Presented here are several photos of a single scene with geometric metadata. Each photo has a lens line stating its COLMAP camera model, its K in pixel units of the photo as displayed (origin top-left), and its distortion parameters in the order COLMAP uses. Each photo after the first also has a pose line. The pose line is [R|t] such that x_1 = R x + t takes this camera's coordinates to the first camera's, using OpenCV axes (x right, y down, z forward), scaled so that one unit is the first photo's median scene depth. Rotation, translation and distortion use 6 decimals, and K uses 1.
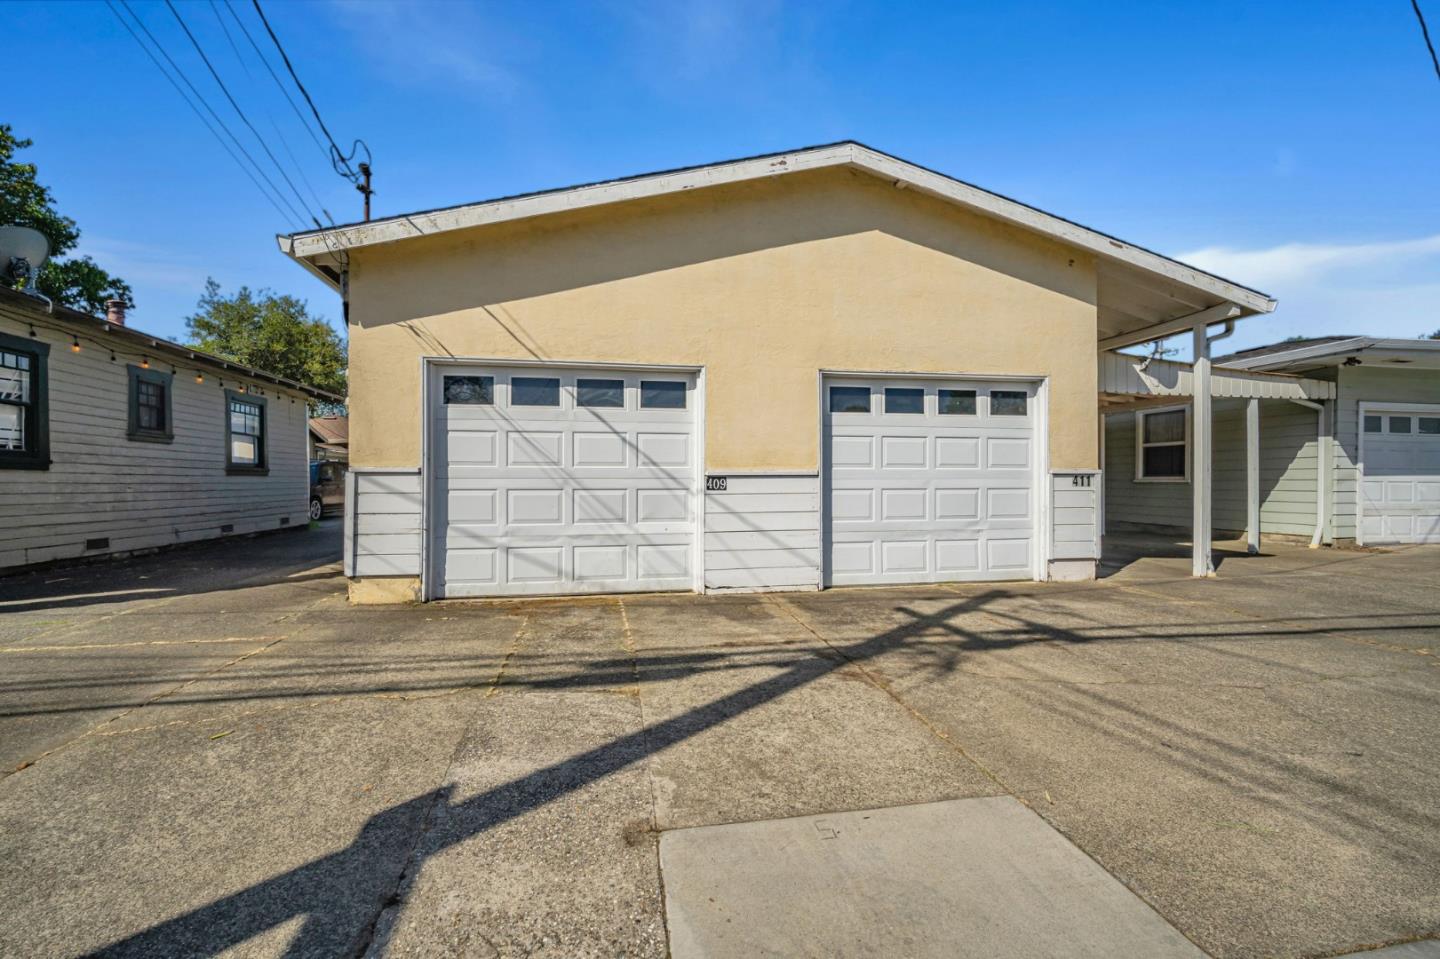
lens RADIAL K [[627.5, 0, 712.8], [0, 627.5, 479.6], [0, 0, 1]] dist [-0.011453, 0.002250]
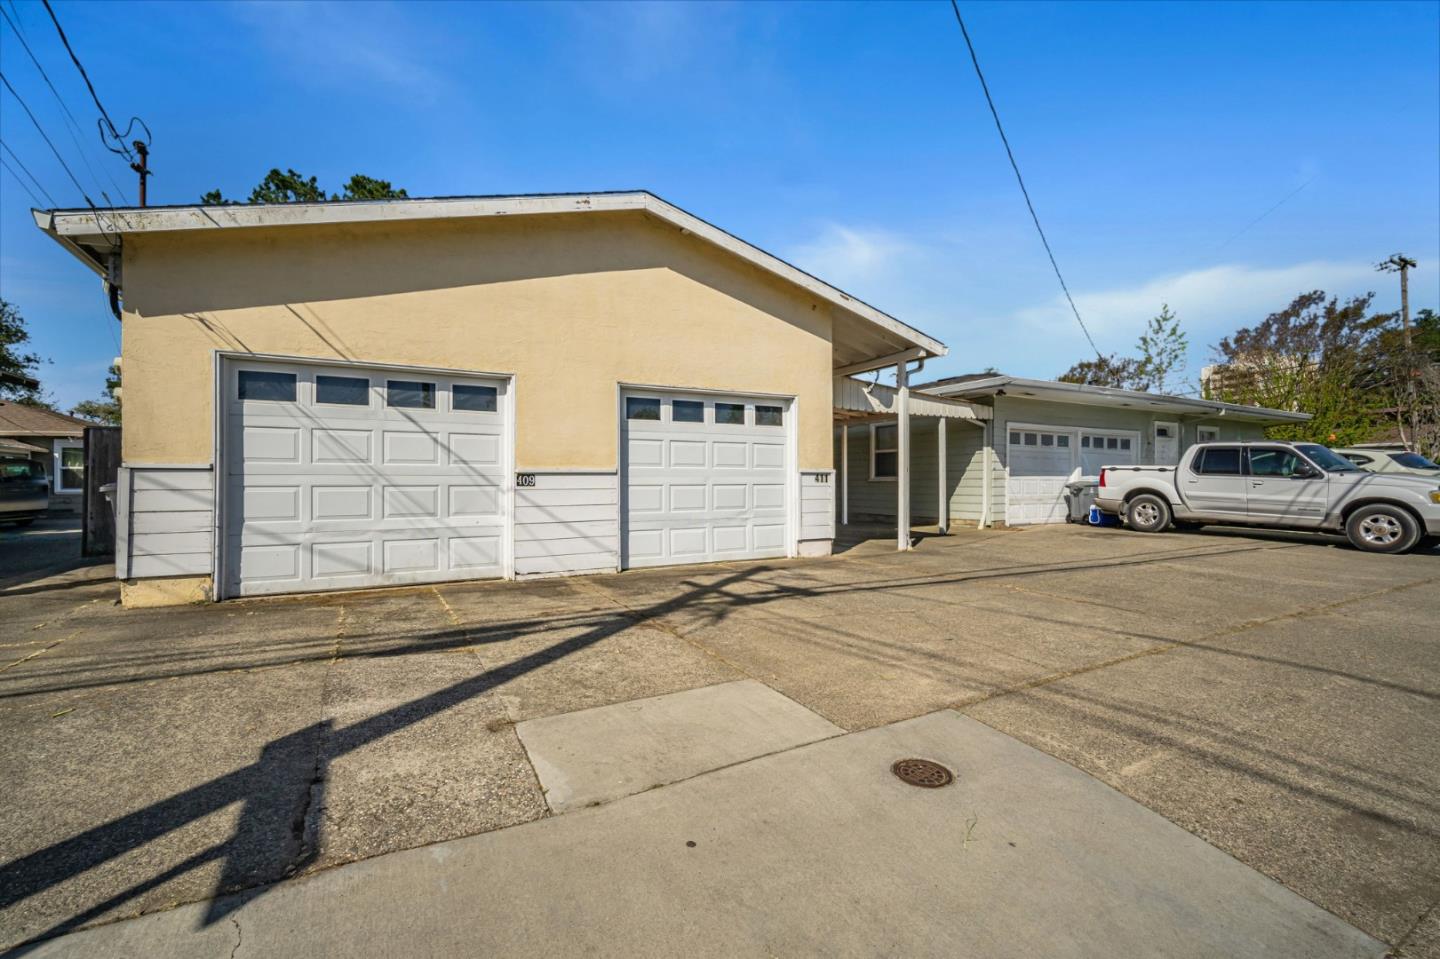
lens RADIAL K [[627.5, 0, 717.1], [0, 627.5, 478.6], [0, 0, 1]] dist [-0.011453, 0.002250]
pose [[0.943801, -0.000453, 0.330513, -0.045160], [0.002296, 0.999984, -0.005186, 0.010775], [-0.330506, 0.005653, 0.943787, -0.175049]]
